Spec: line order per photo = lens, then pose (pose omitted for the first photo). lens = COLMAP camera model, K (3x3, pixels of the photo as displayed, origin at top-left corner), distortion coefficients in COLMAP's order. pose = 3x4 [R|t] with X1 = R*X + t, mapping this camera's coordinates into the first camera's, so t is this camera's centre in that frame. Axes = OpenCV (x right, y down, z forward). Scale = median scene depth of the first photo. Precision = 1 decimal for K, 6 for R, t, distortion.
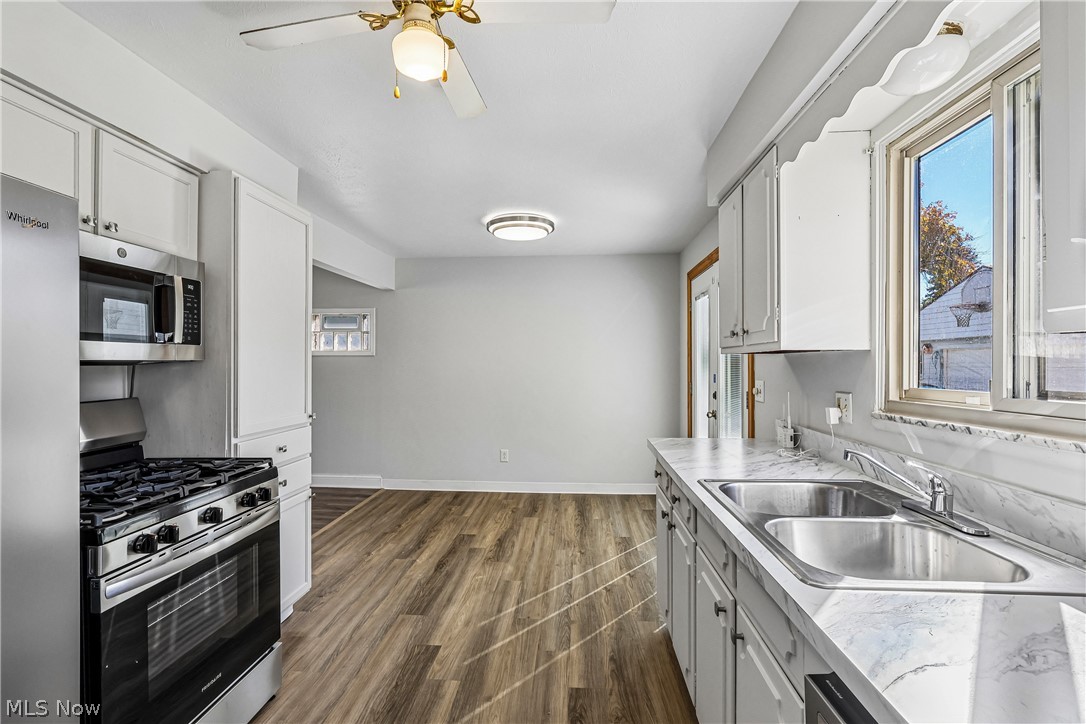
lens RADIAL K [[499.7, 0, 543.7], [0, 499.7, 362.3], [0, 0, 1]] dist [-0.002589, 0.000250]
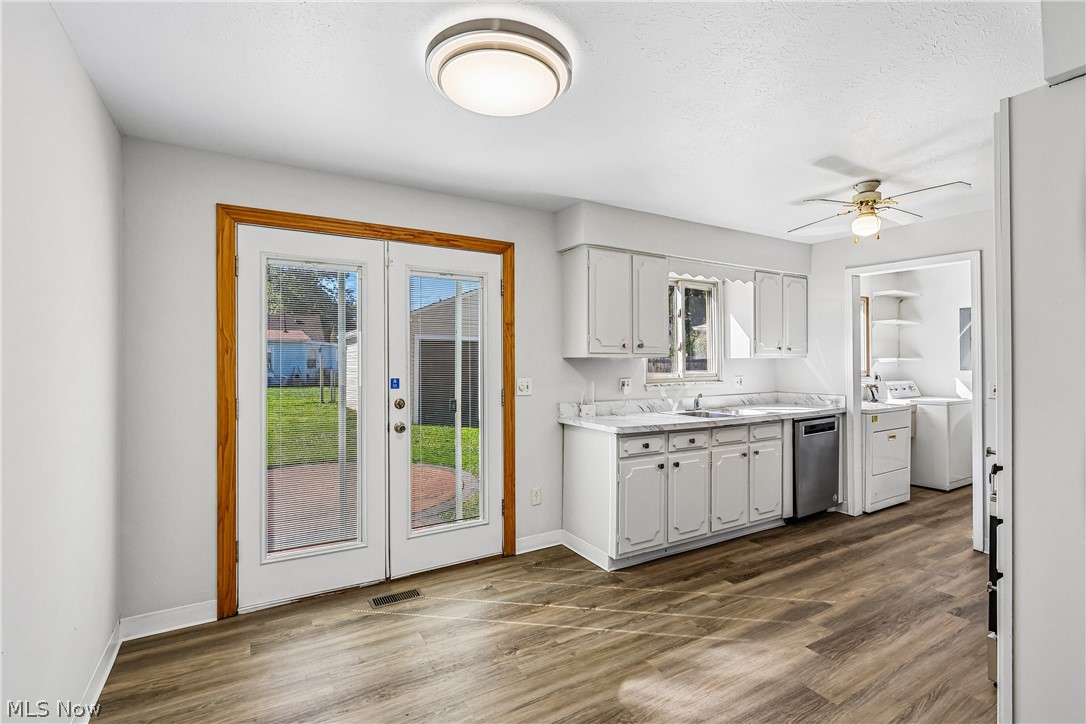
lens RADIAL K [[499.7, 0, 541.6], [0, 499.7, 362.7], [0, 0, 1]] dist [-0.002589, 0.000250]
pose [[-0.566884, 0.001748, 0.823796, -0.697879], [-0.000774, 0.999996, -0.002655, 0.004004], [-0.823797, -0.002143, -0.566881, 1.916773]]
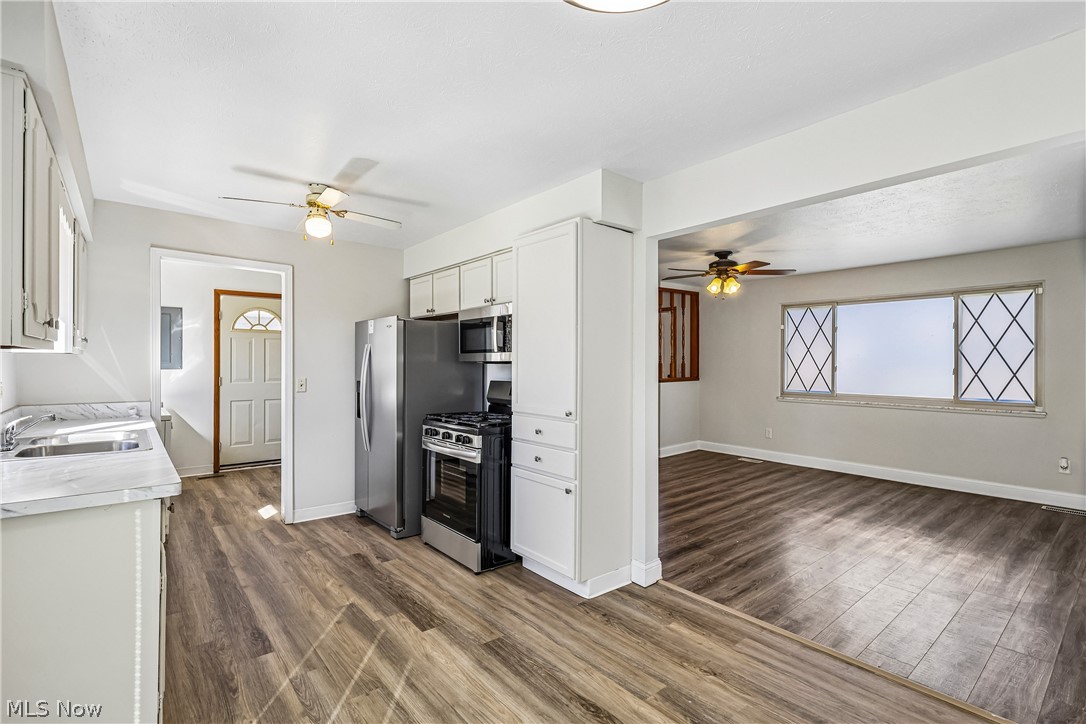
lens RADIAL K [[499.7, 0, 535.4], [0, 499.7, 365.0], [0, 0, 1]] dist [-0.002589, 0.000250]
pose [[-0.731448, -0.000193, -0.681897, 0.321837], [-0.001330, 0.999998, 0.001144, 0.006269], [0.681896, 0.001744, -0.731447, 1.847334]]
